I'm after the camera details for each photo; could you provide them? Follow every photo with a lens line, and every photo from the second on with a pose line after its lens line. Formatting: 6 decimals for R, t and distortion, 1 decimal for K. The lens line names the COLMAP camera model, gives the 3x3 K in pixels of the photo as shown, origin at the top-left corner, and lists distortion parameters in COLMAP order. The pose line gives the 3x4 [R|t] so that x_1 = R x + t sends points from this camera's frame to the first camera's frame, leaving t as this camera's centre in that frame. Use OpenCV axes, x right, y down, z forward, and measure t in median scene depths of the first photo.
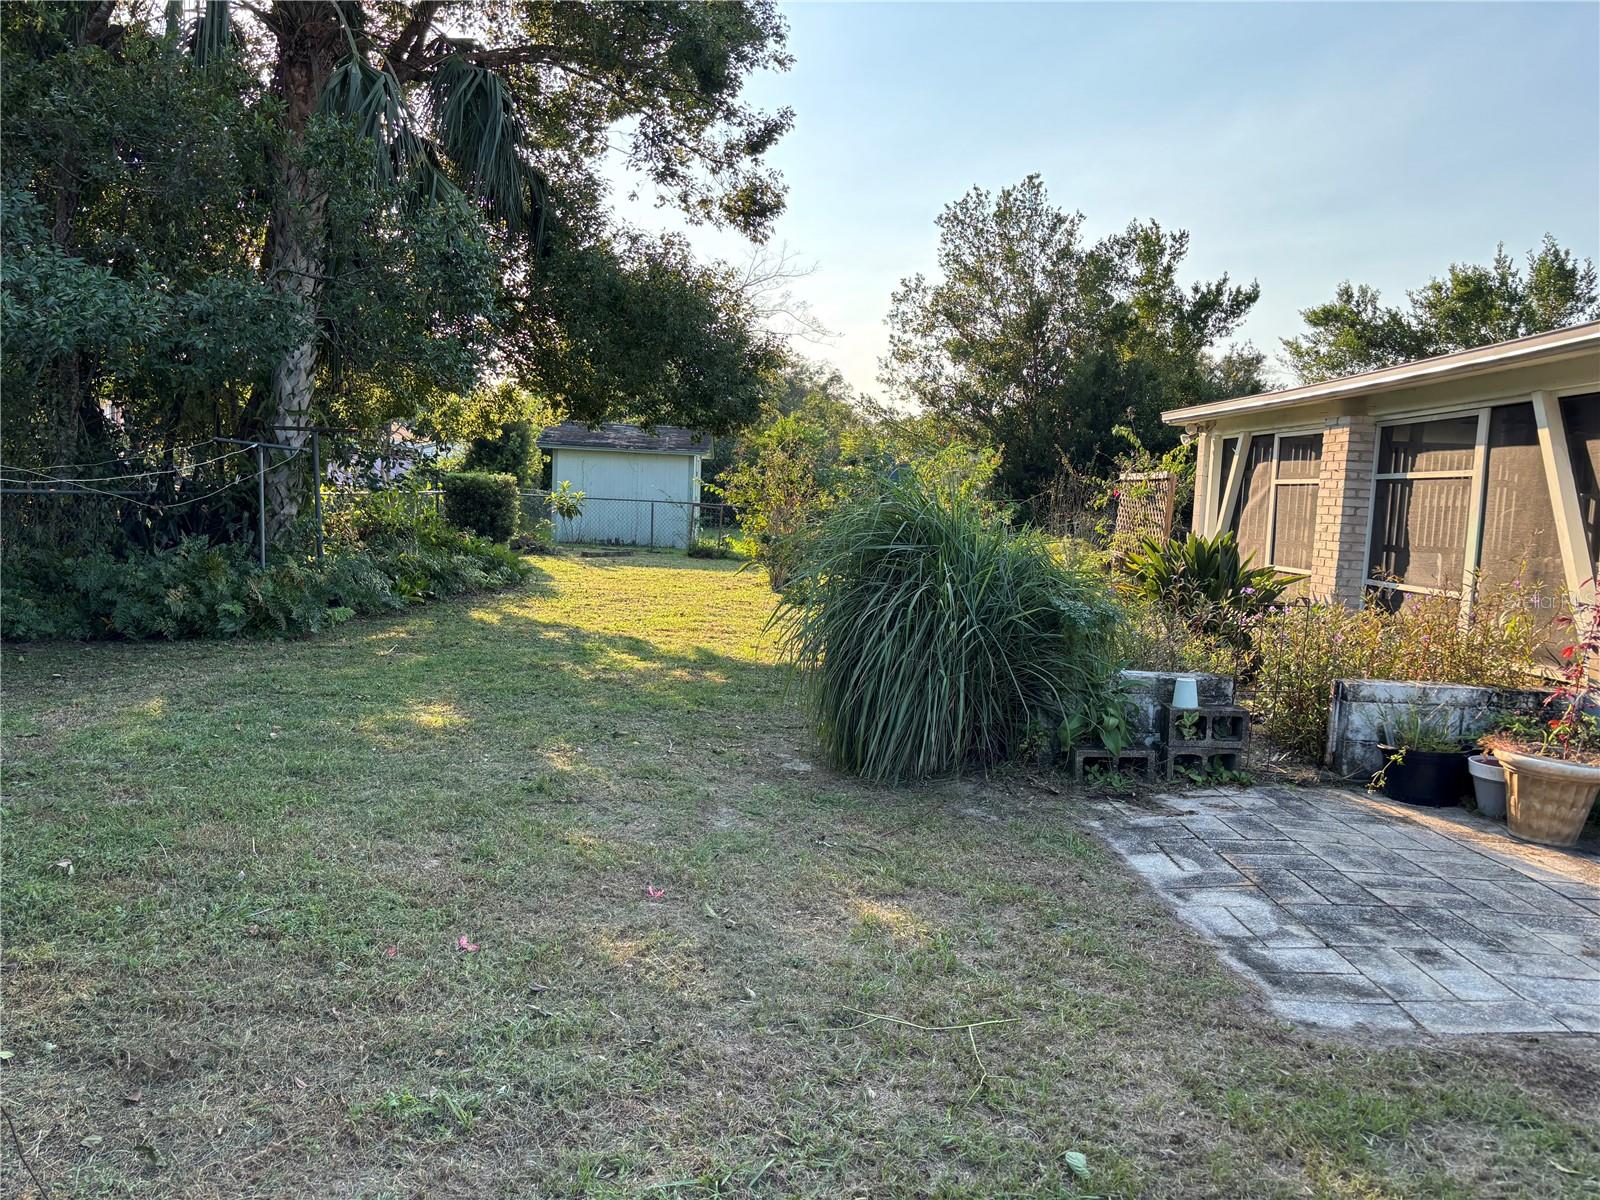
lens RADIAL K [[1215.9, 0, 798.8], [0, 1215.9, 607.8], [0, 0, 1]] dist [0.030353, -0.031794]
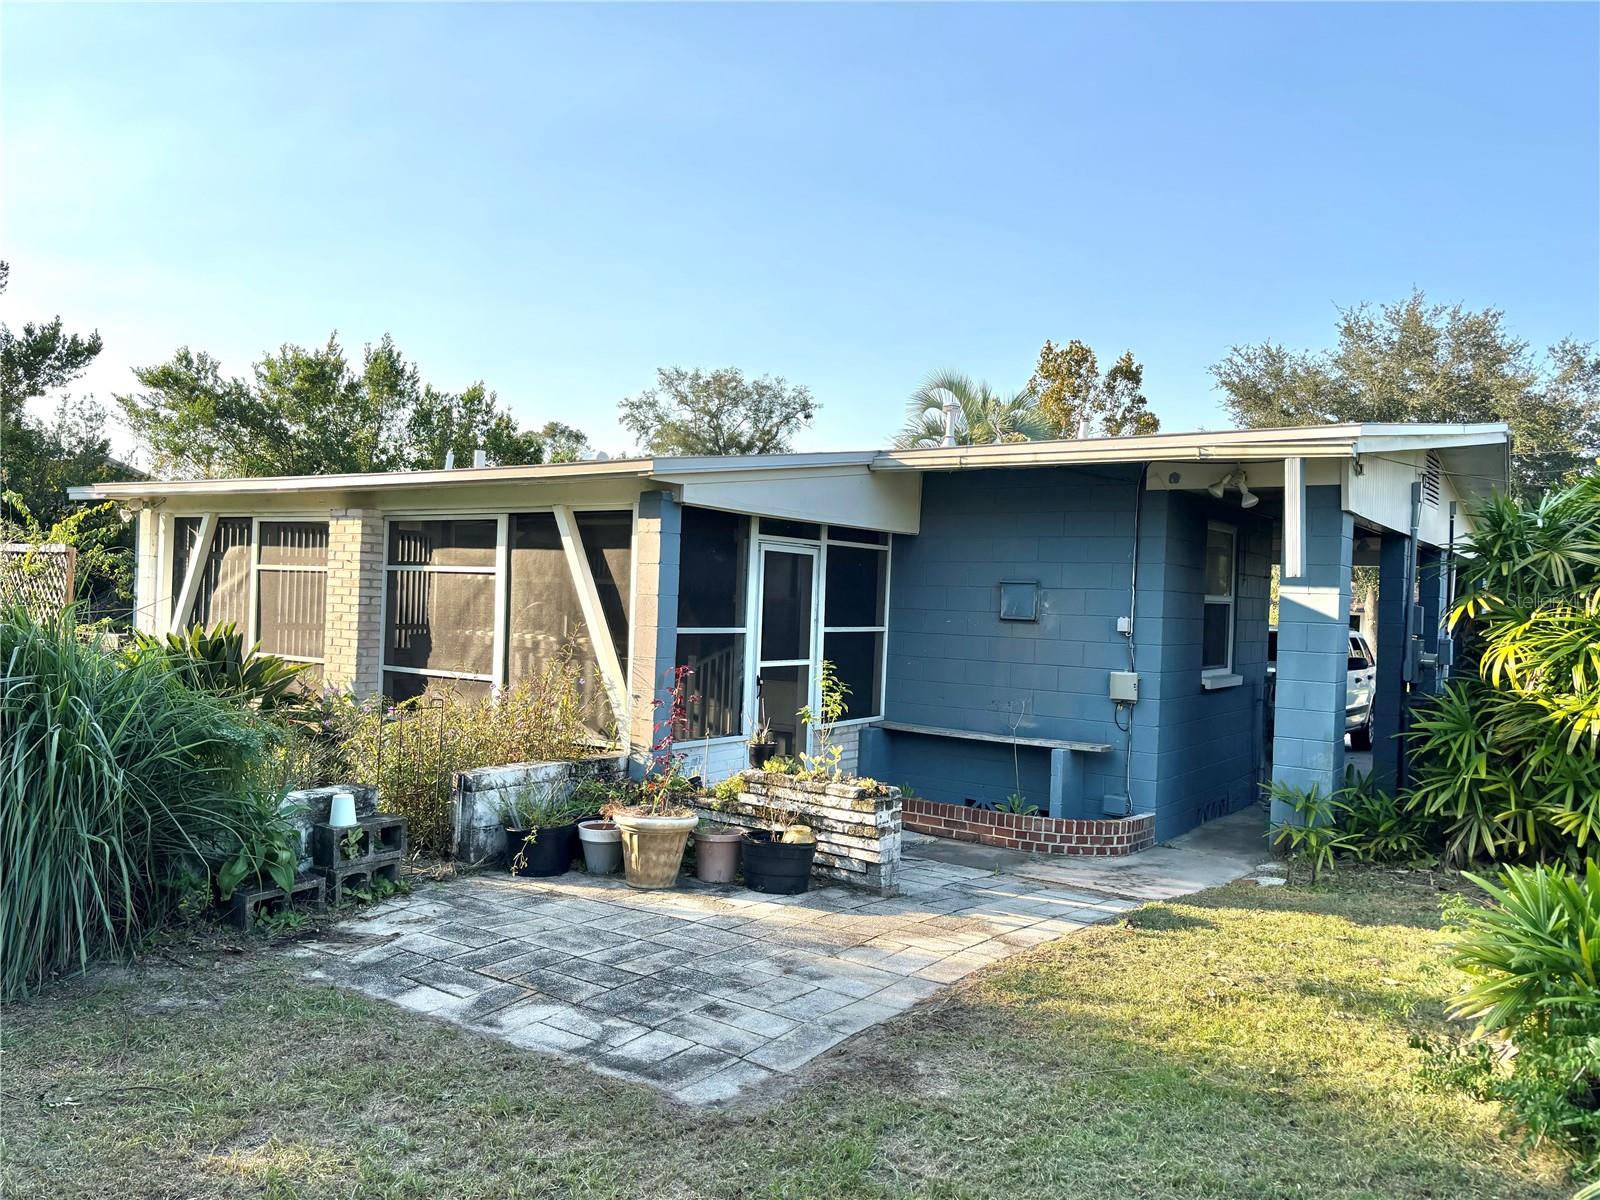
lens RADIAL K [[1215.9, 0, 800.8], [0, 1215.9, 596.3], [0, 0, 1]] dist [0.030353, -0.031794]
pose [[0.576290, -0.020727, 0.816982, -0.250716], [0.062540, 0.997865, -0.018800, -0.055890], [-0.814848, 0.061928, 0.576357, 0.144598]]
